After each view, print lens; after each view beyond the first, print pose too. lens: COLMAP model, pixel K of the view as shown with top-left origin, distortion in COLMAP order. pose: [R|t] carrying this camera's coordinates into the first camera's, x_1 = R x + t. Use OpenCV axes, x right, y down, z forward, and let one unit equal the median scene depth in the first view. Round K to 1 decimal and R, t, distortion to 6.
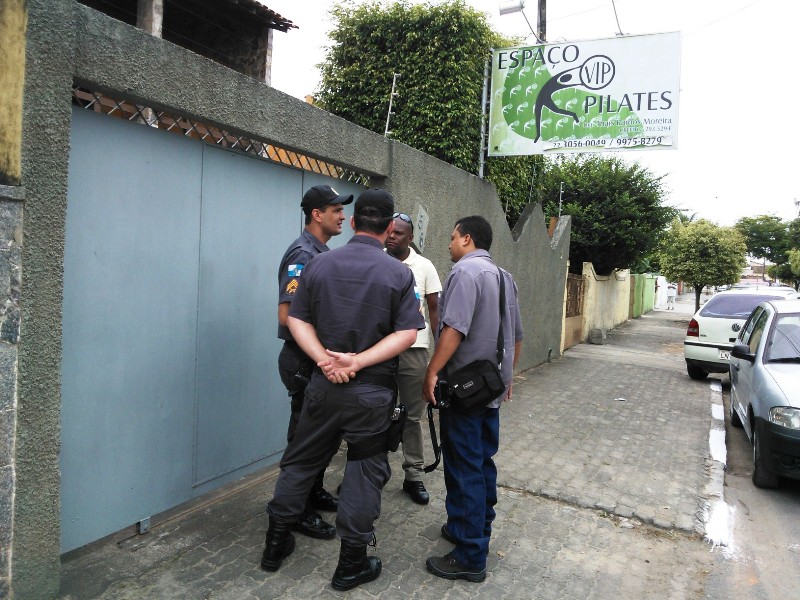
lens RADIAL K [[689.7, 0, 400.0], [0, 689.7, 303.8], [0, 0, 1]] dist [-0.001443, -0.041267]
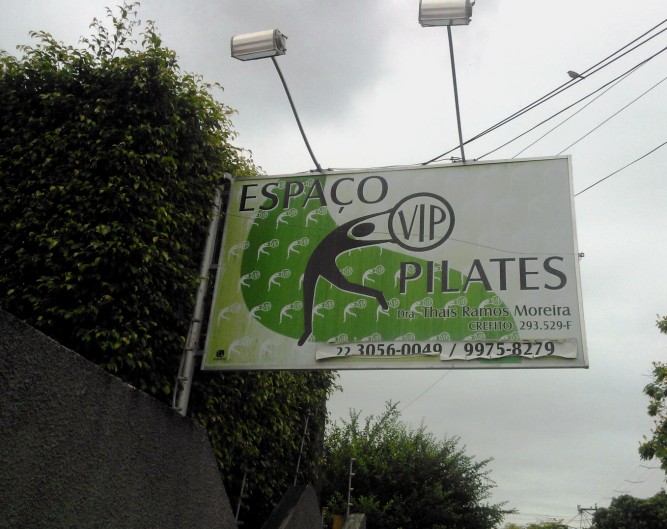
lens RADIAL K [[666.8, 0, 377.8], [0, 666.8, 265.8], [0, 0, 1]] dist [0.036997, 0.000000]
pose [[0.964518, 0.120463, 0.234935, 0.134630], [0.003171, 0.884491, -0.466546, -0.065394], [-0.263999, 0.450737, 0.852725, 0.572652]]
